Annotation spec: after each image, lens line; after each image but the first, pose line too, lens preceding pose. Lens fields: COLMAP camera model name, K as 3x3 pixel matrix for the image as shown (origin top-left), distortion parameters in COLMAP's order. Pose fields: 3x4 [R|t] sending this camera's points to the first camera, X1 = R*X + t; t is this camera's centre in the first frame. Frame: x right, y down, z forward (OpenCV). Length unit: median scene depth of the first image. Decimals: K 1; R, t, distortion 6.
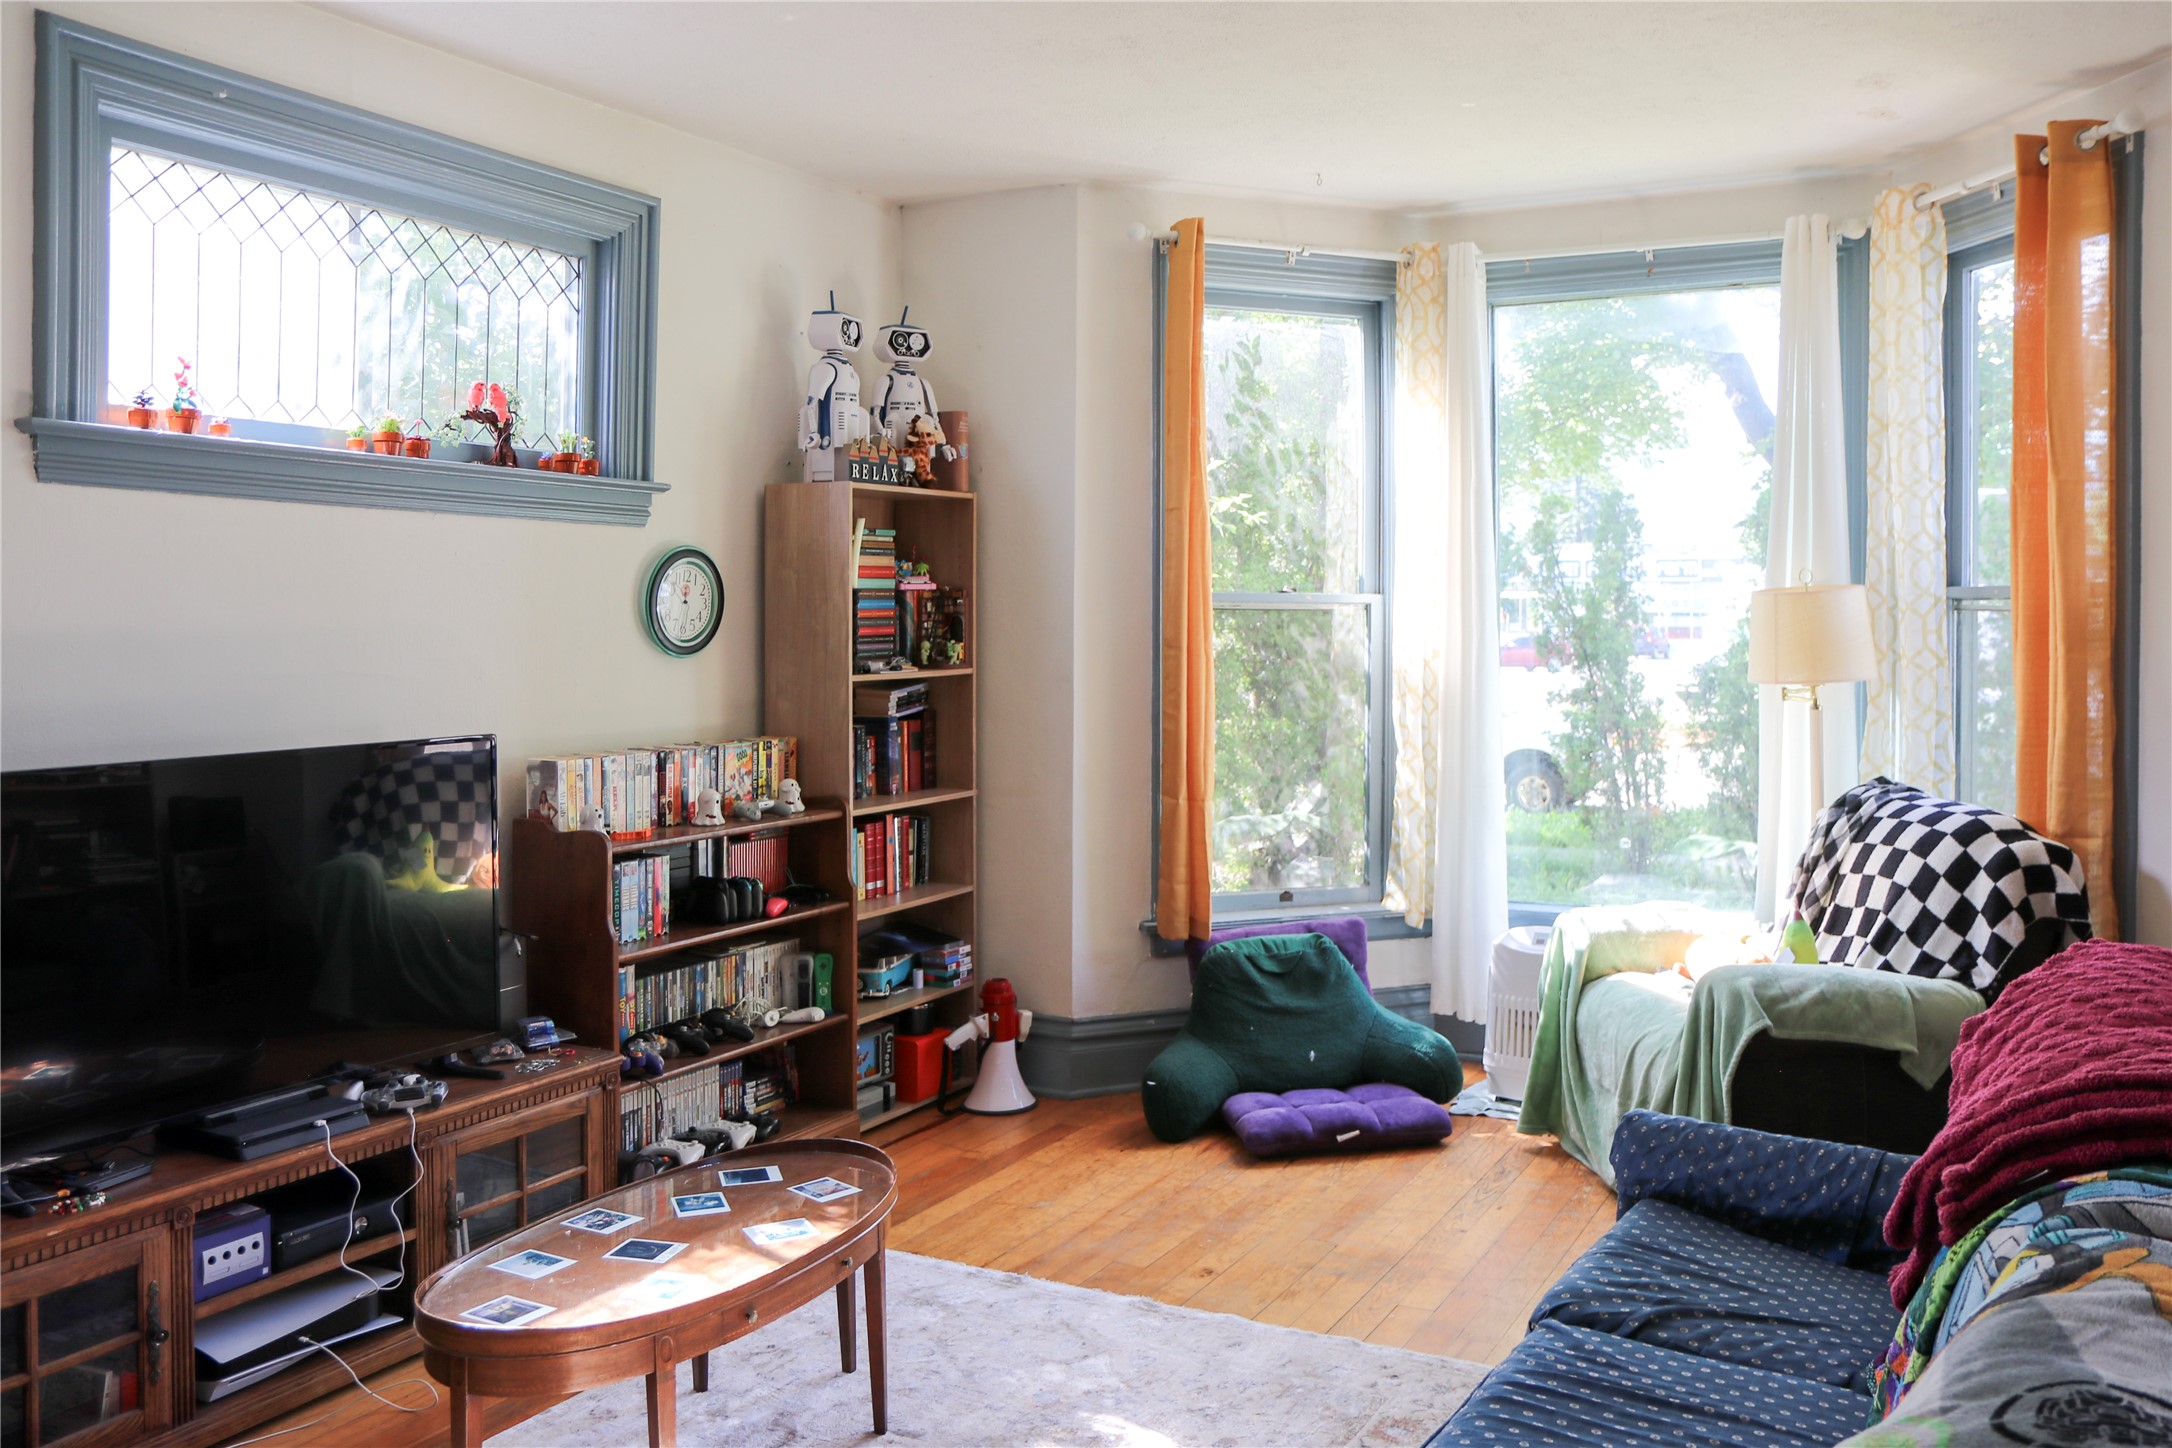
lens RADIAL K [[1740.3, 0, 1085.7], [0, 1740.3, 625.8], [0, 0, 1]] dist [-0.007613, 0.004111]
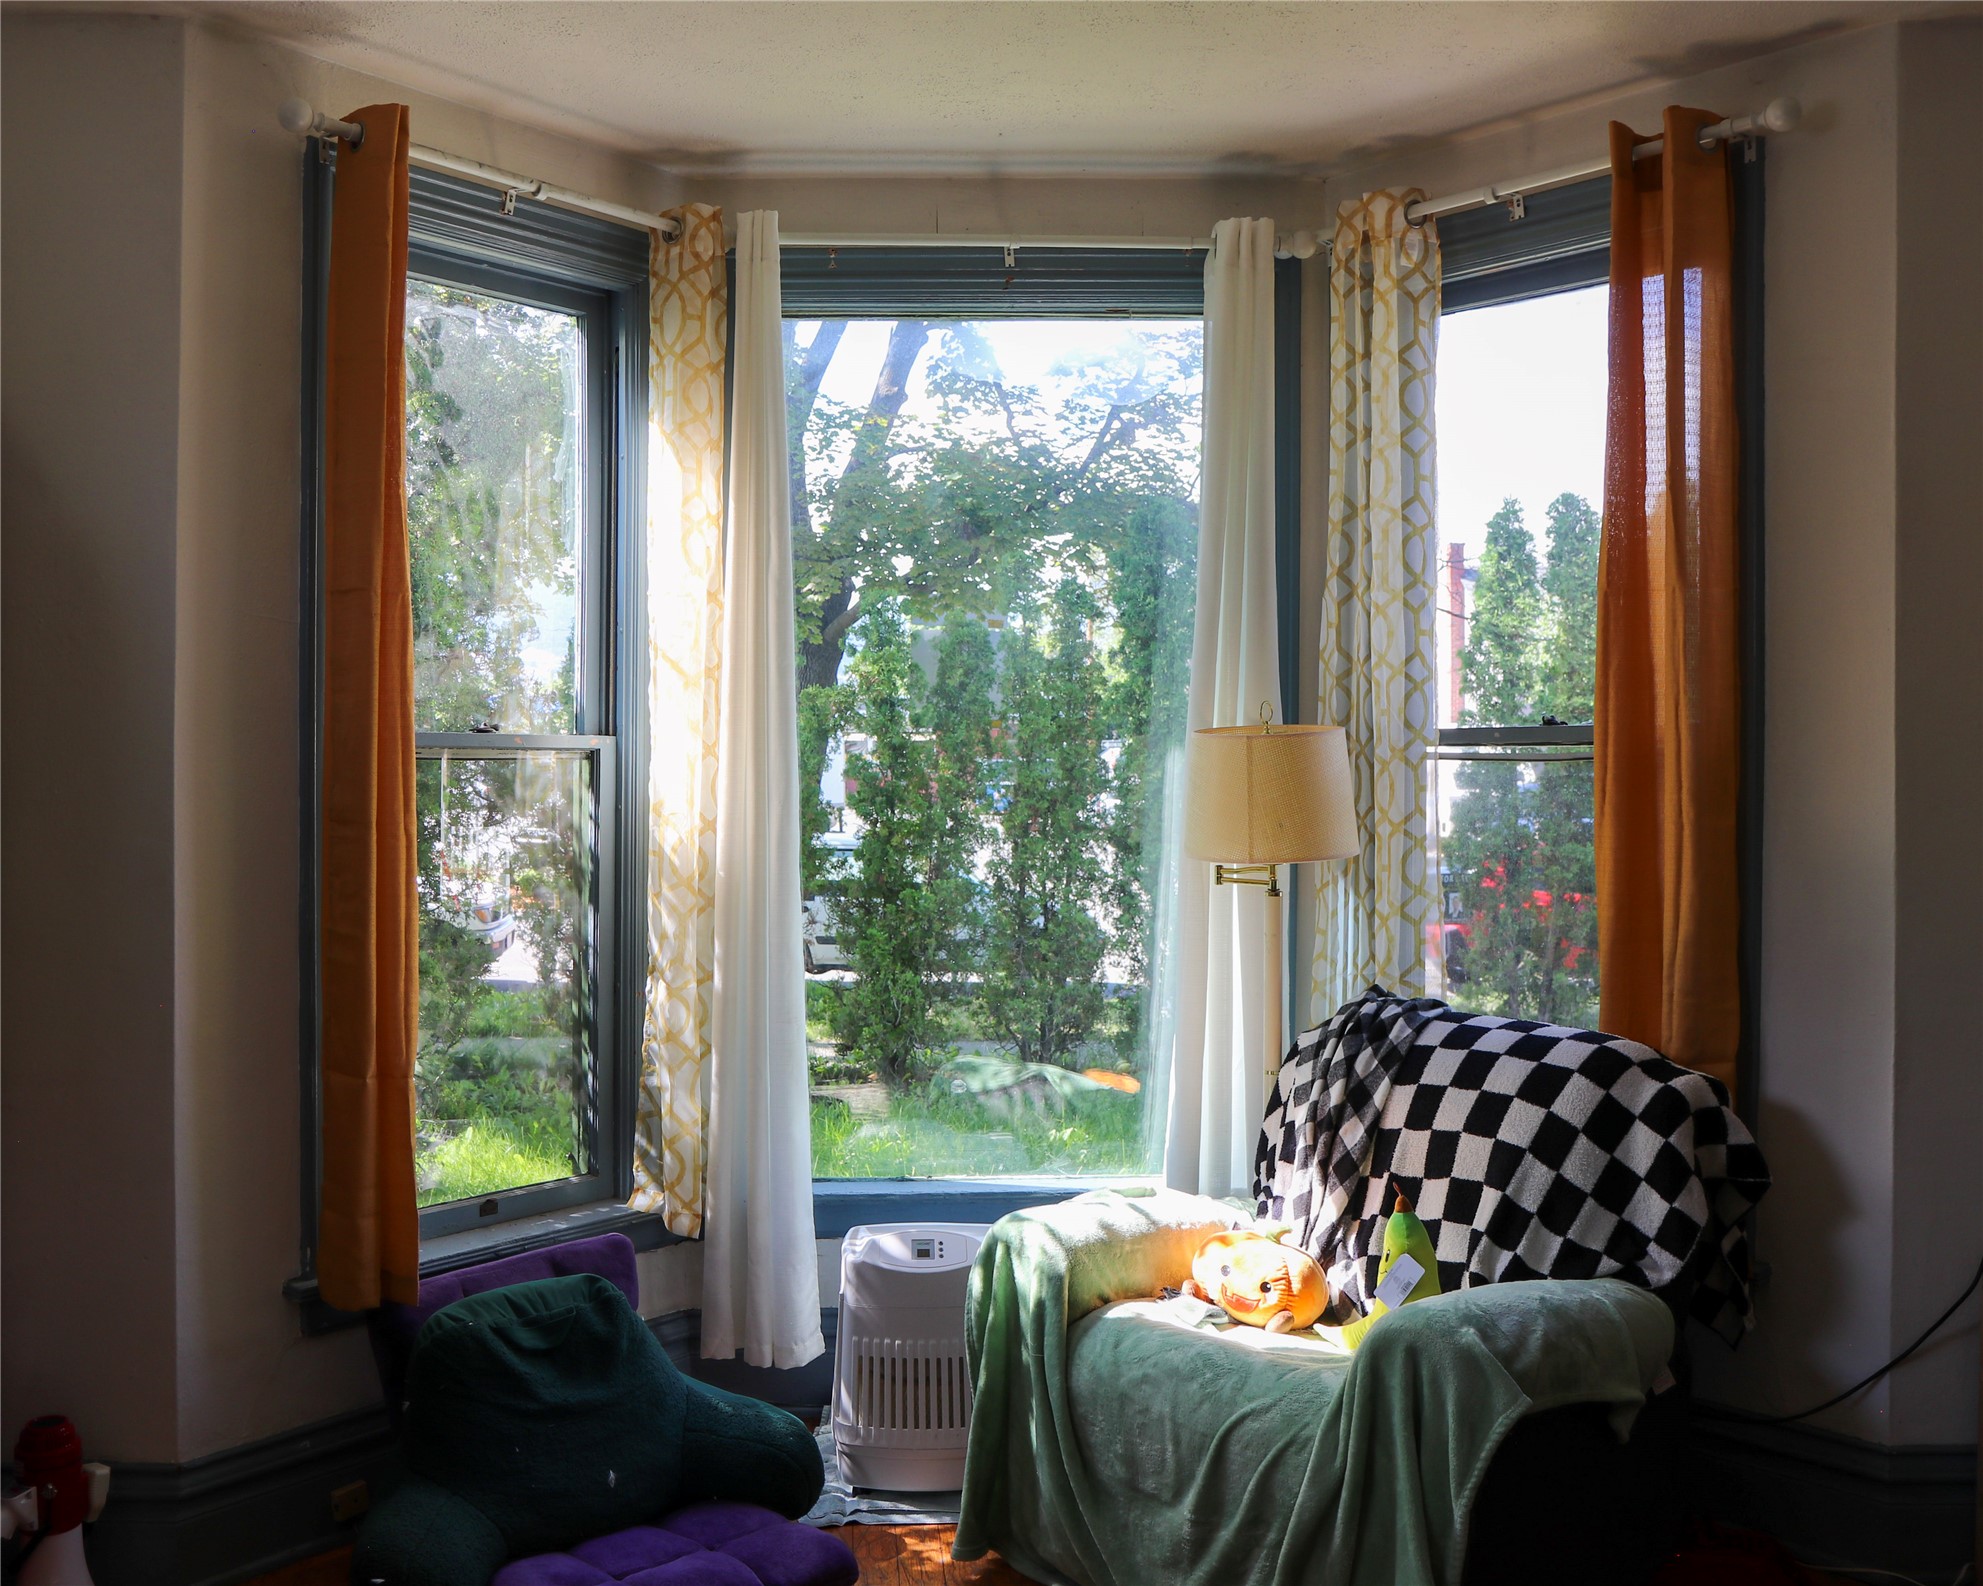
lens RADIAL K [[2105.8, 0, 991.5], [0, 2105.8, 793.0], [0, 0, 1]] dist [-0.097595, 0.101362]
pose [[0.878745, -0.008767, 0.477212, -0.100704], [0.004437, 0.999938, 0.010199, -0.004352], [-0.477272, -0.006845, 0.878729, 0.276725]]
